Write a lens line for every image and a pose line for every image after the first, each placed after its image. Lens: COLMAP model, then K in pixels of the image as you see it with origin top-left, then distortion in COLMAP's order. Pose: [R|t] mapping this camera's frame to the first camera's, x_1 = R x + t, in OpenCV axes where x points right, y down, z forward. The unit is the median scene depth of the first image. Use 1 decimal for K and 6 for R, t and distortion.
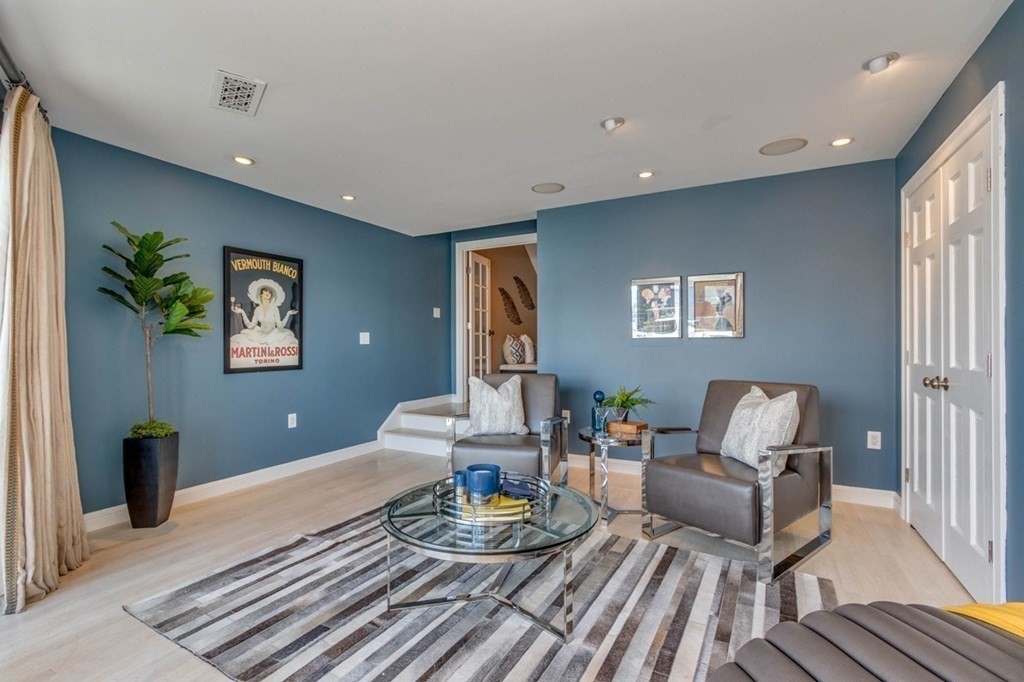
lens RADIAL K [[475.3, 0, 537.8], [0, 475.3, 344.0], [0, 0, 1]] dist [0.002452, -0.000154]
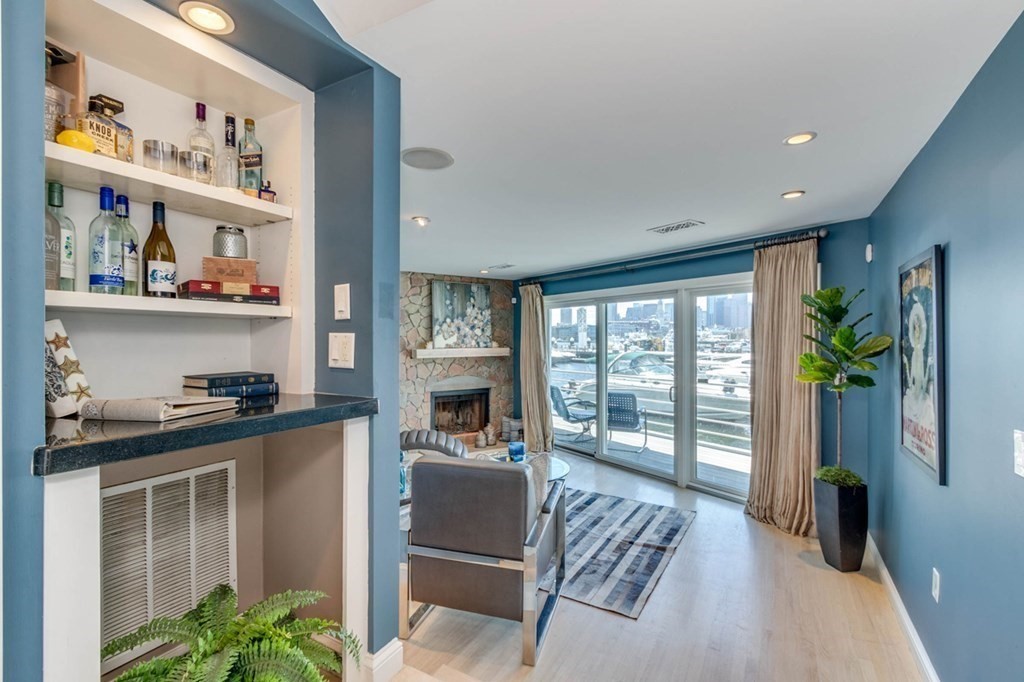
lens RADIAL K [[463.9, 0, 512.0], [0, 463.9, 341.0], [0, 0, 1]] dist [-0.001139, -0.000246]
pose [[-0.997446, 0.004237, 0.071297, -0.205688], [0.004359, 0.999989, 0.001551, -0.153340], [-0.071289, 0.001858, -0.997454, 2.599954]]
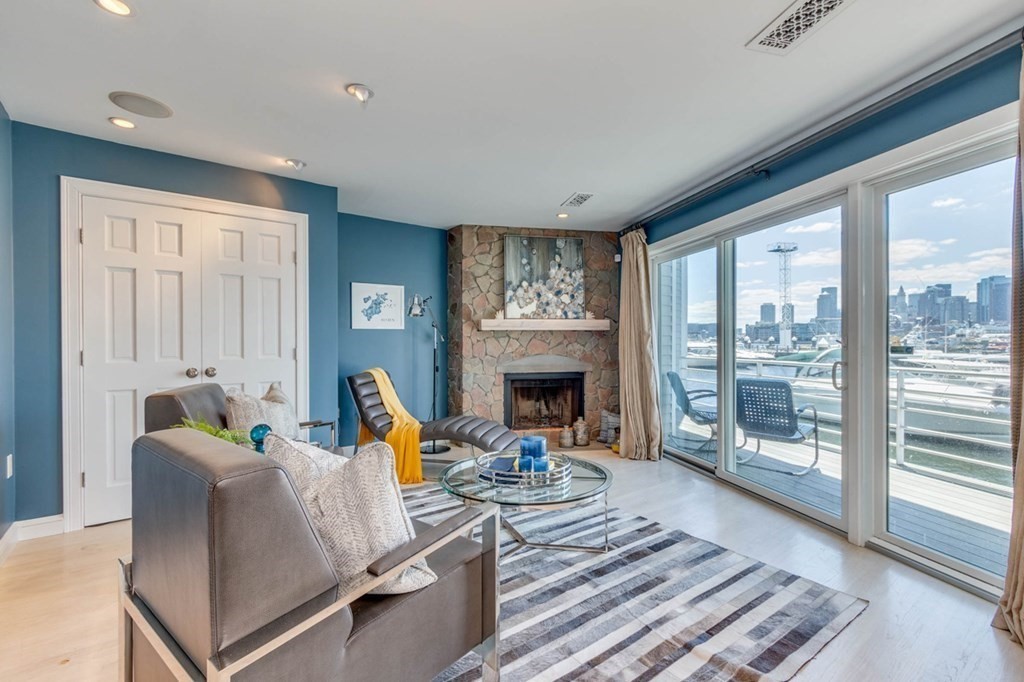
lens RADIAL K [[471.9, 0, 512.0], [0, 471.9, 341.0], [0, 0, 1]] dist [-0.000262, -0.001194]
pose [[-0.899079, 0.006036, 0.437745, -0.548851], [0.005139, 0.999982, -0.003234, 0.001352], [-0.437756, -0.000658, -0.899093, 1.918458]]
